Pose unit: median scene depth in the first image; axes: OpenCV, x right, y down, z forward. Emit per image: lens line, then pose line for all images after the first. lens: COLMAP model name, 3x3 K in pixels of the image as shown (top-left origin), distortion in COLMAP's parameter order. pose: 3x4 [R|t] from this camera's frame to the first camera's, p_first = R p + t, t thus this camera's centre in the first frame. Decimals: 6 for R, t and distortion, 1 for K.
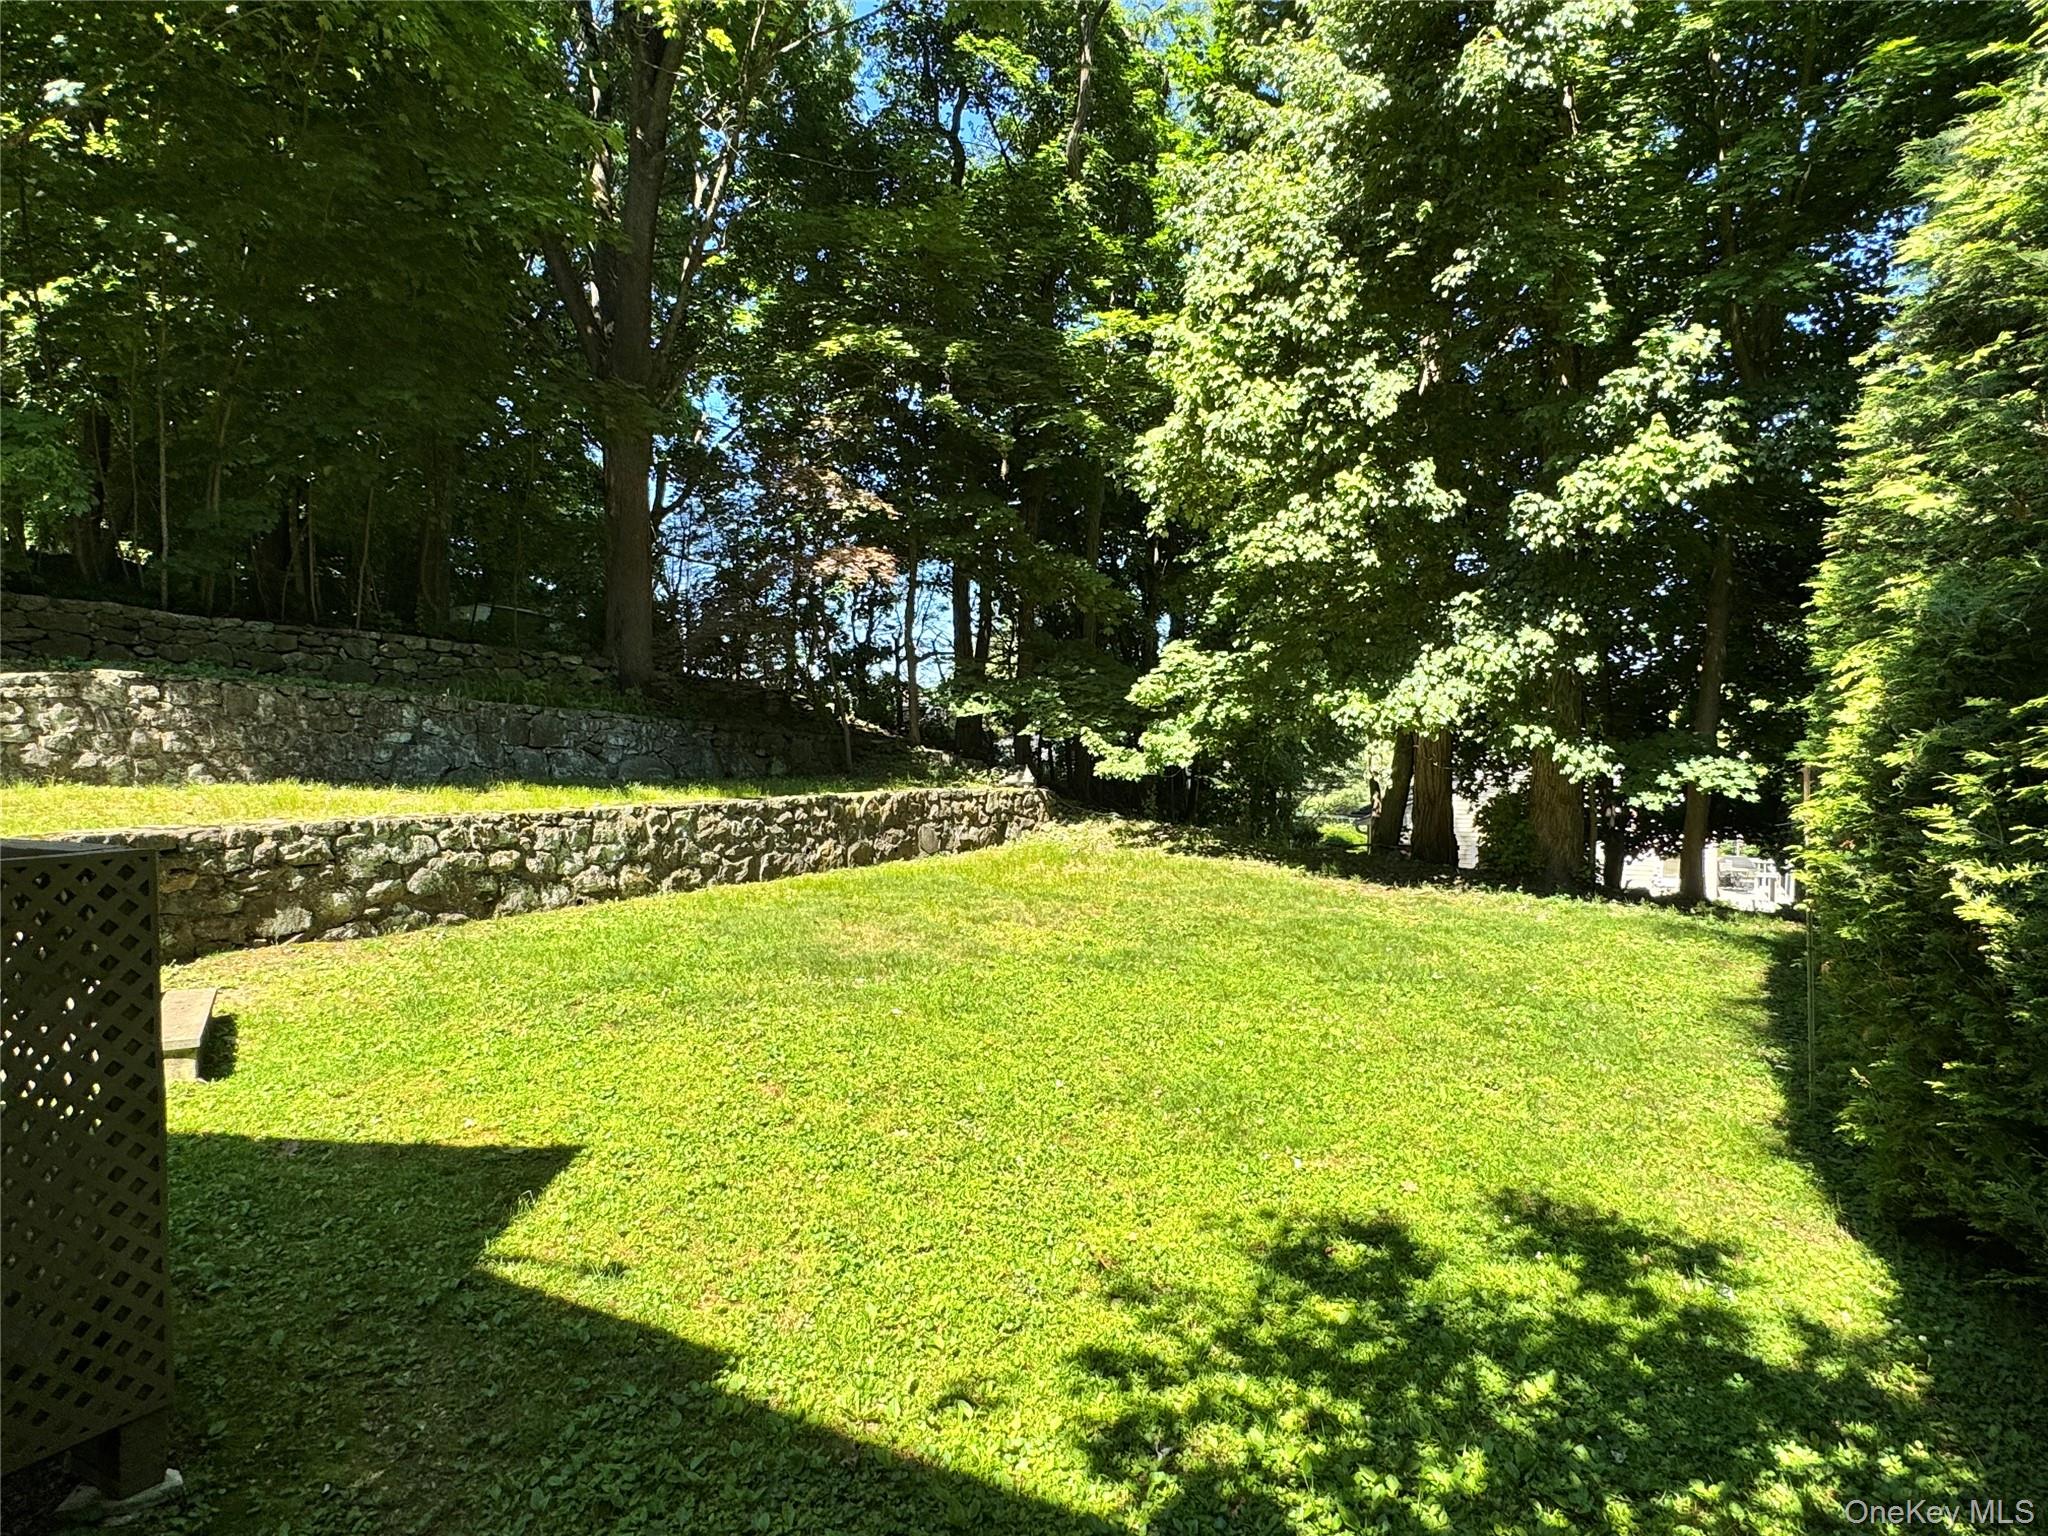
lens RADIAL K [[1184.7, 0, 1024.0], [0, 1184.7, 768.0], [0, 0, 1]] dist [-0.002746, -0.000054]
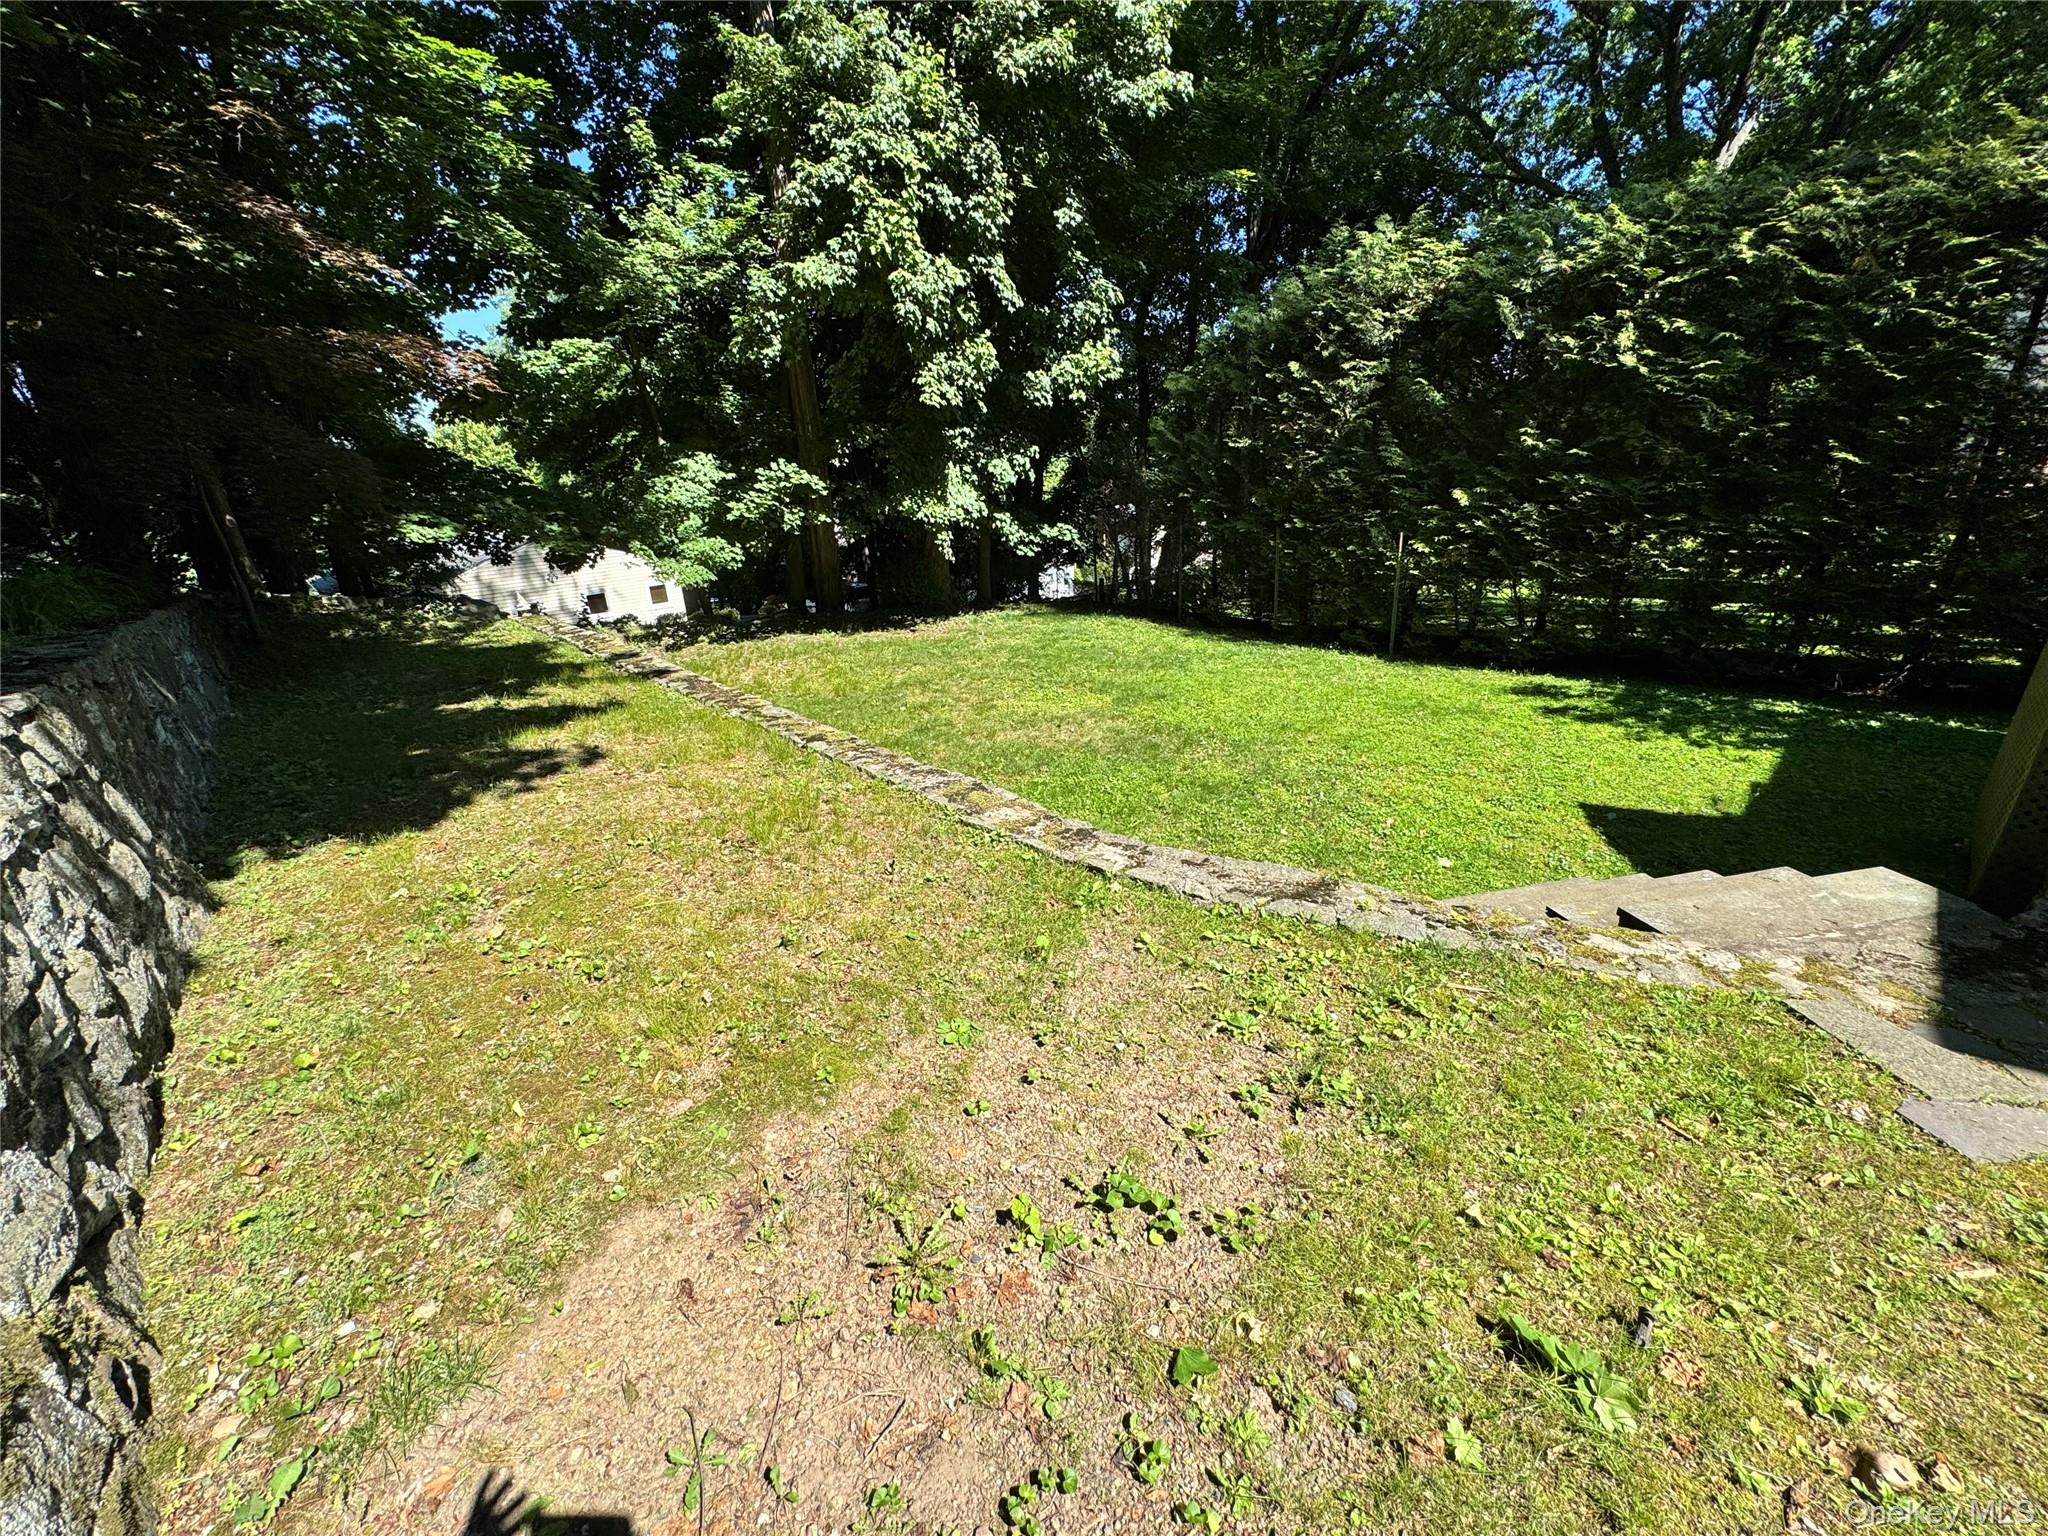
lens RADIAL K [[828.1, 0, 1024.0], [0, 828.1, 768.0], [0, 0, 1]] dist [-0.002907, 0.000560]
pose [[0.322668, -0.351356, 0.878882, -0.789982], [0.068714, 0.934794, 0.348481, -0.115701], [-0.944015, -0.052052, 0.325771, 0.612602]]
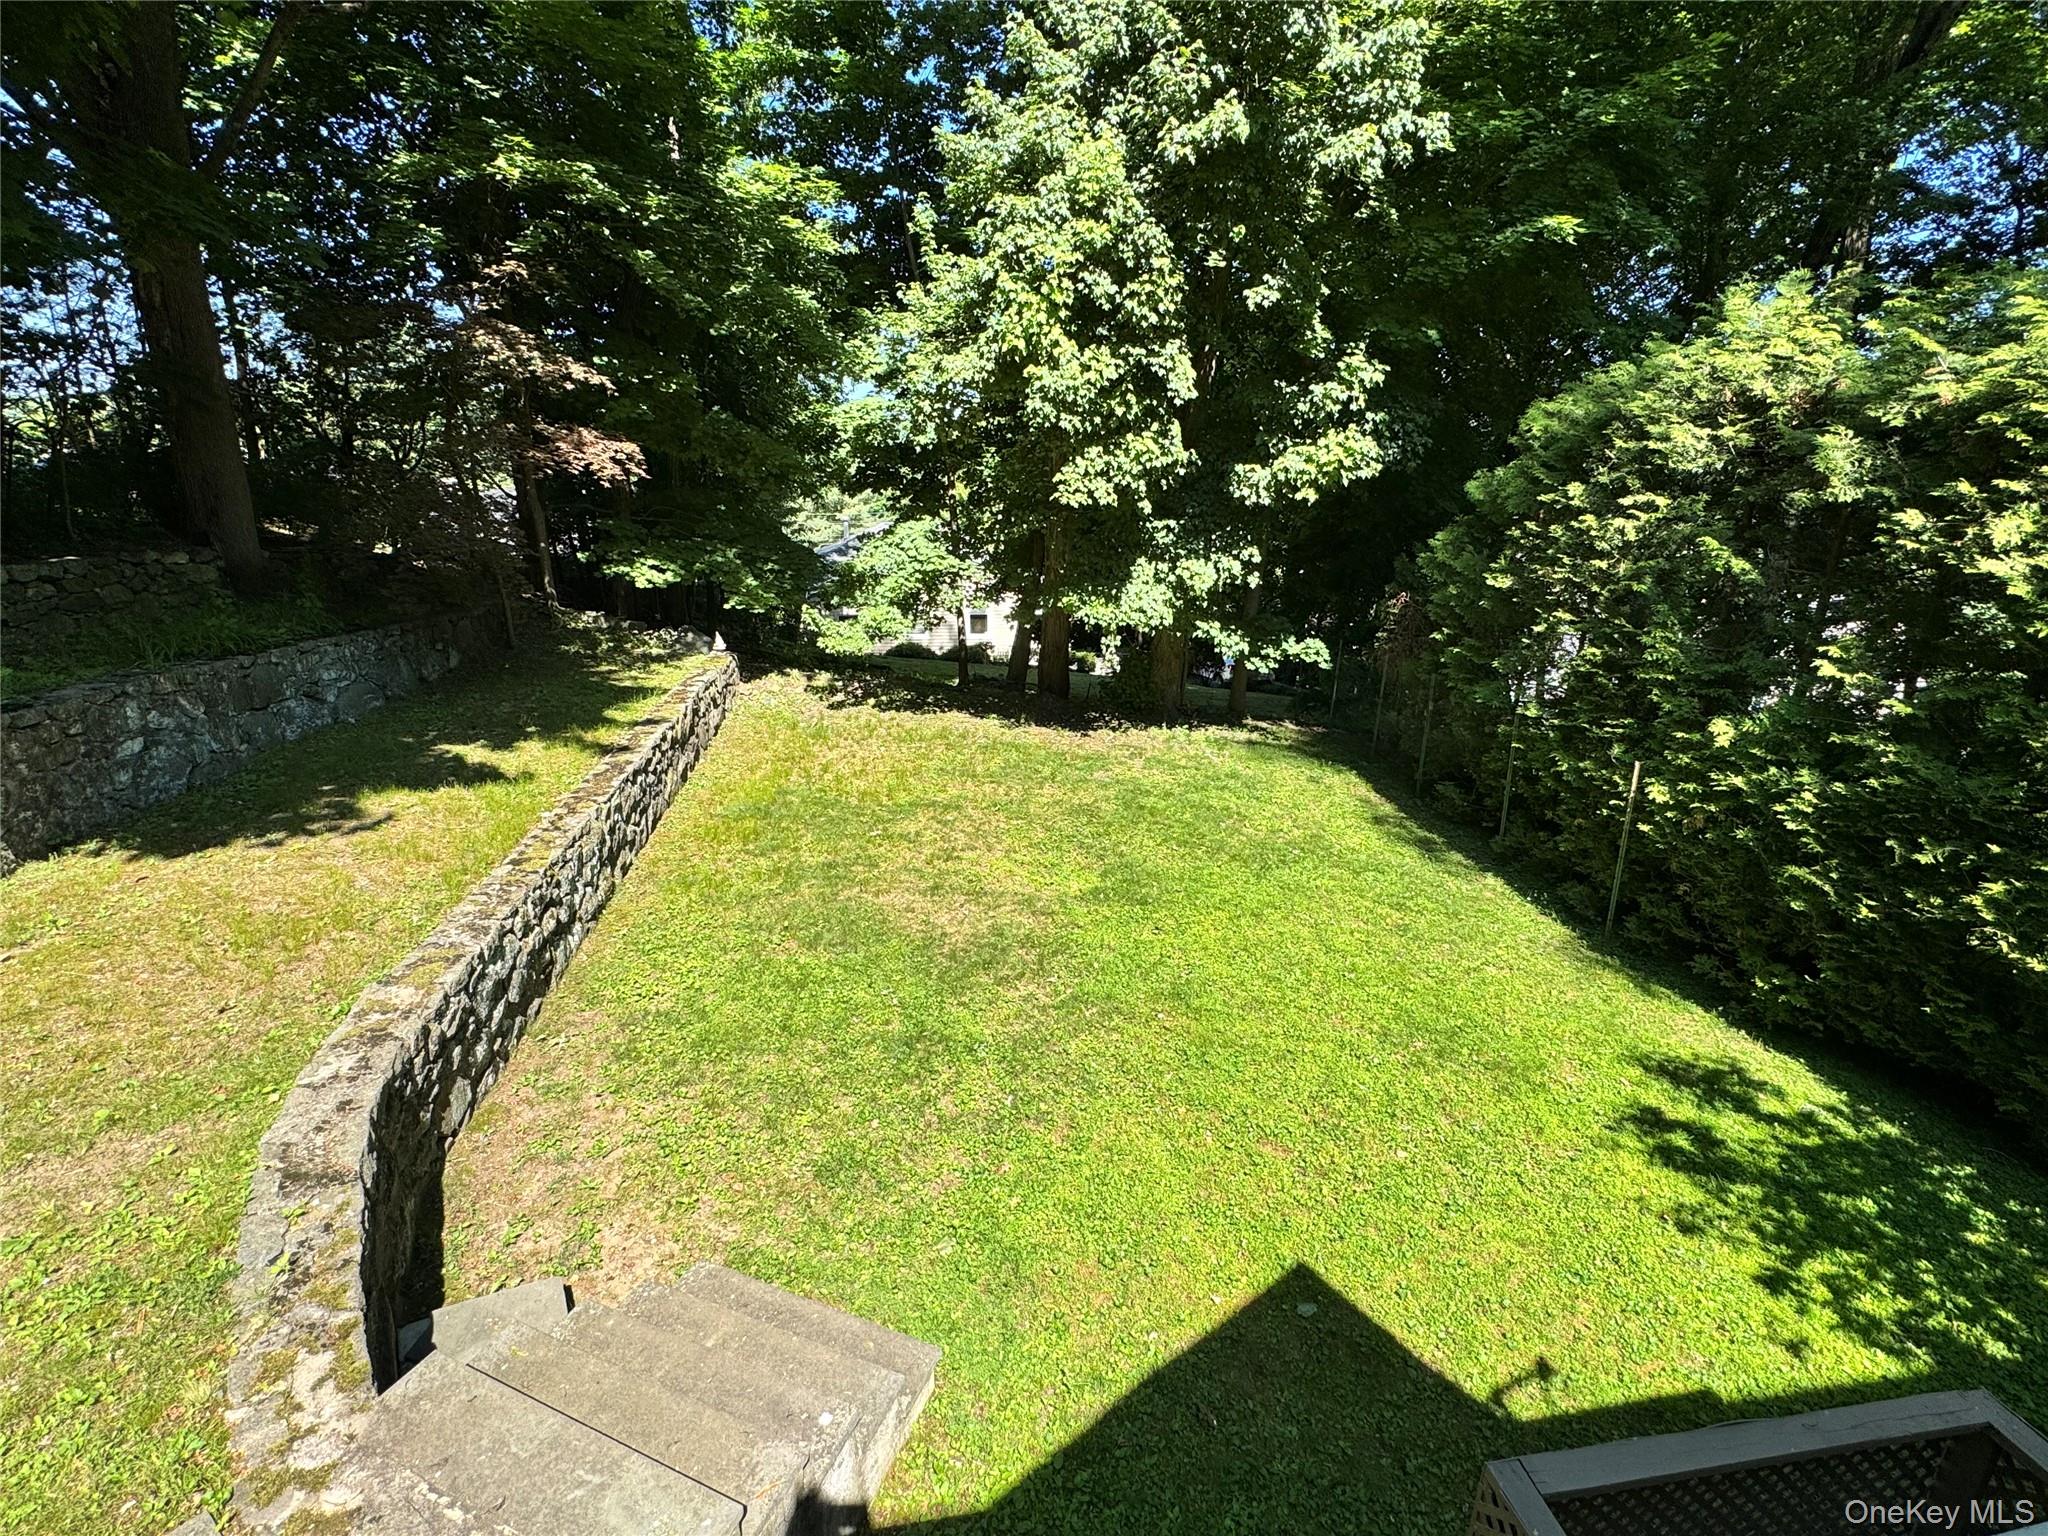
lens RADIAL K [[988.1, 0, 1020.6], [0, 988.1, 770.0], [0, 0, 1]] dist [-0.002514, -0.000752]
pose [[0.796285, -0.161935, 0.582844, -0.495159], [-0.008685, 0.960344, 0.278684, -0.207012], [-0.604859, -0.226974, 0.763301, 0.219632]]
